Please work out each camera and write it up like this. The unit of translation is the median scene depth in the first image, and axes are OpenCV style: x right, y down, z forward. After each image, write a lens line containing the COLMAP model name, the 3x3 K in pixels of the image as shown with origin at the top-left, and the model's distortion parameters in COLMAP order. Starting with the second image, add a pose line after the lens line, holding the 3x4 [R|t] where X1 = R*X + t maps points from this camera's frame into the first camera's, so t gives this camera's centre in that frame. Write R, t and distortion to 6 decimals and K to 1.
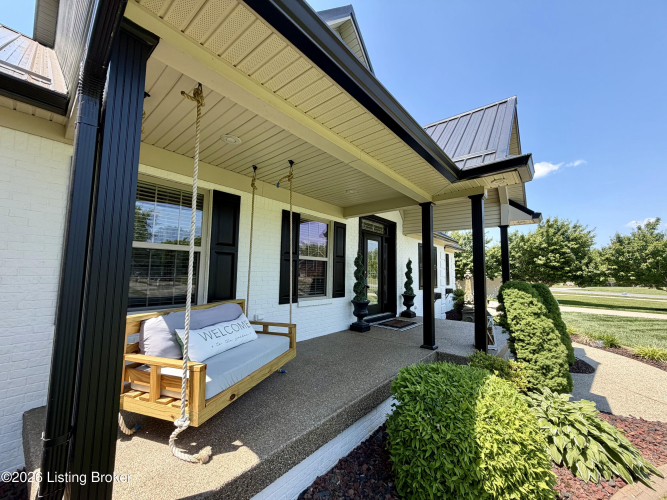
lens RADIAL K [[264.6, 0, 330.1], [0, 264.6, 251.9], [0, 0, 1]] dist [0.000496, -0.000269]
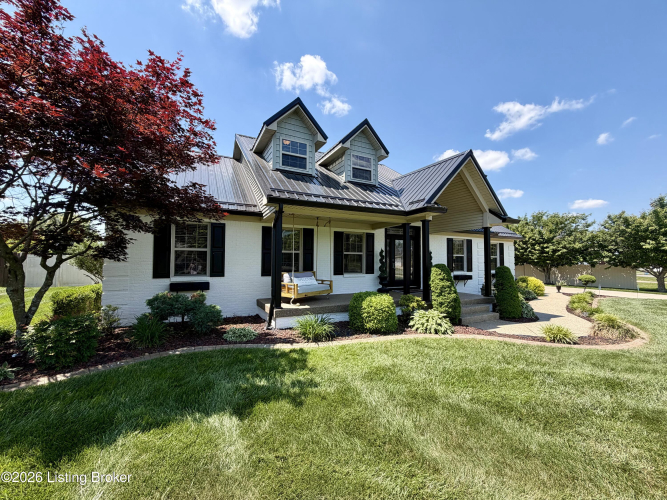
lens RADIAL K [[264.6, 0, 329.9], [0, 264.6, 253.0], [0, 0, 1]] dist [0.000496, -0.000269]
pose [[0.920489, -0.020927, -0.390209, 0.497887], [0.039504, 0.998433, 0.039642, -0.056256], [0.388767, -0.051905, 0.919873, -0.792004]]
